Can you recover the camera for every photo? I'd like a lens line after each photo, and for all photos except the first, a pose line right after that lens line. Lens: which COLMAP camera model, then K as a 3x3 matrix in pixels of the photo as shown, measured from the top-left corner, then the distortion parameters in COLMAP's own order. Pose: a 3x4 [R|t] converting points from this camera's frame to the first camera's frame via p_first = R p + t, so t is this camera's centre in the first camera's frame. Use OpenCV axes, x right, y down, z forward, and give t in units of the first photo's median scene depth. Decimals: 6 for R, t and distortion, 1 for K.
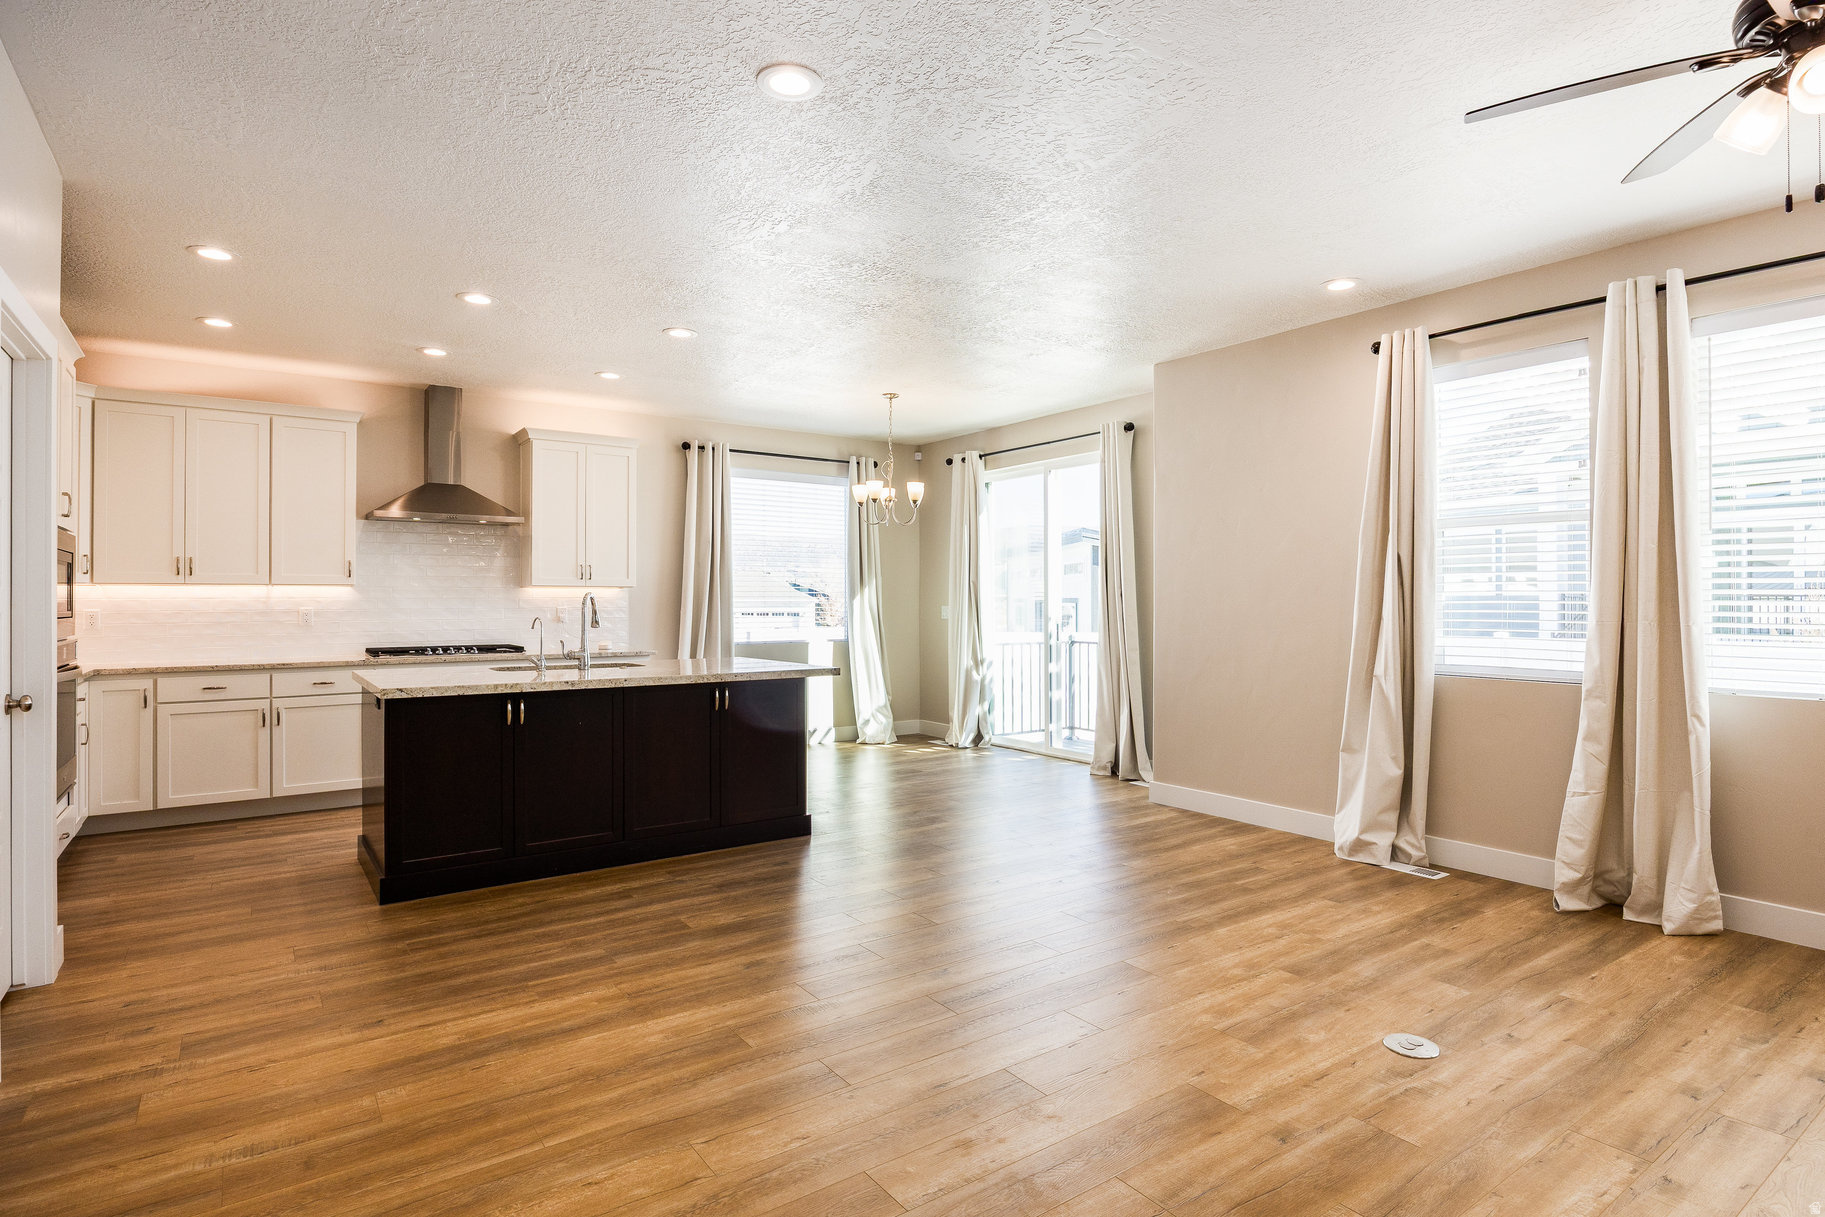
lens RADIAL K [[946.8, 0, 917.3], [0, 946.8, 602.4], [0, 0, 1]] dist [-0.007900, 0.002395]
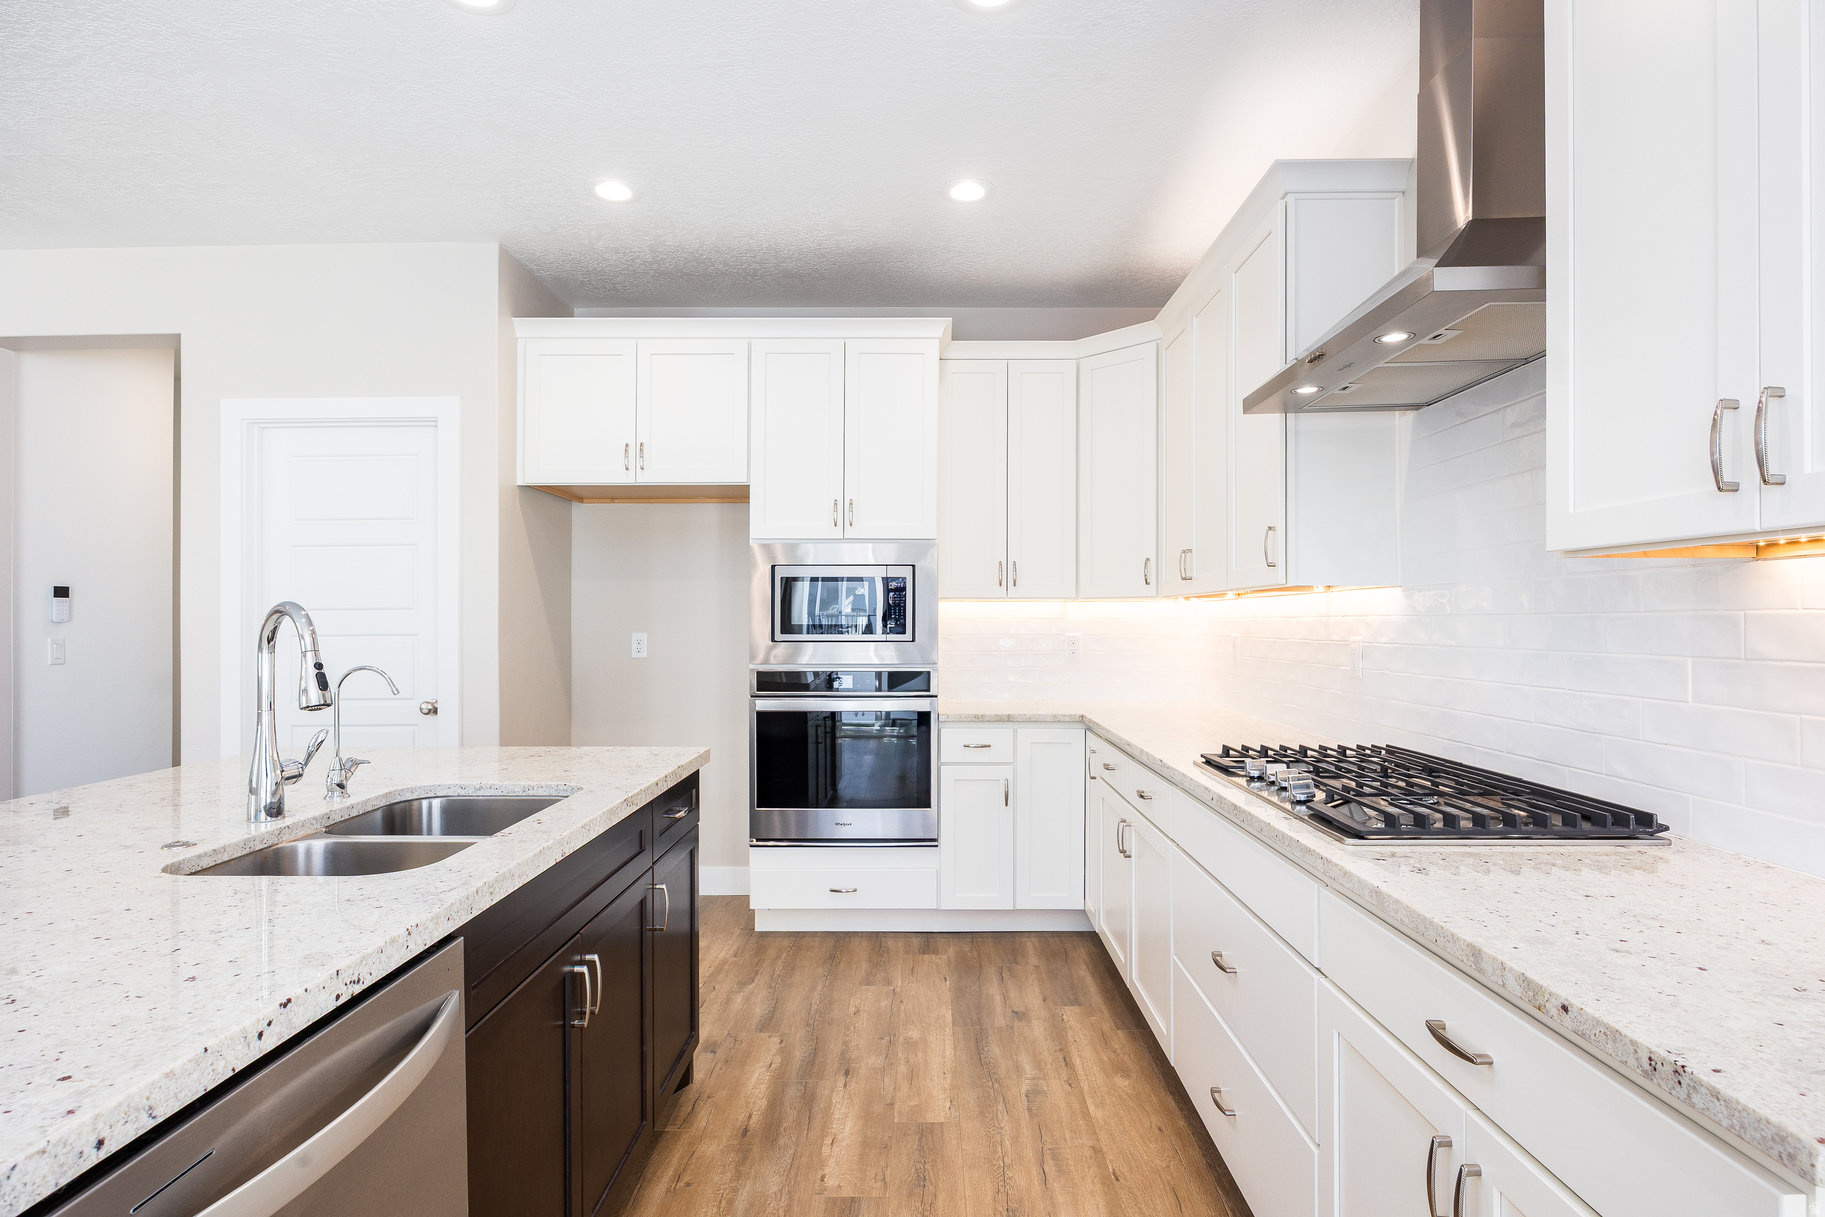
lens RADIAL K [[946.8, 0, 919.3], [0, 946.8, 620.3], [0, 0, 1]] dist [-0.007900, 0.002395]
pose [[-0.588242, 0.001634, -0.808683, -0.221967], [0.000374, 0.999998, 0.001748, -0.004944], [0.808685, 0.000726, -0.588242, 1.498393]]
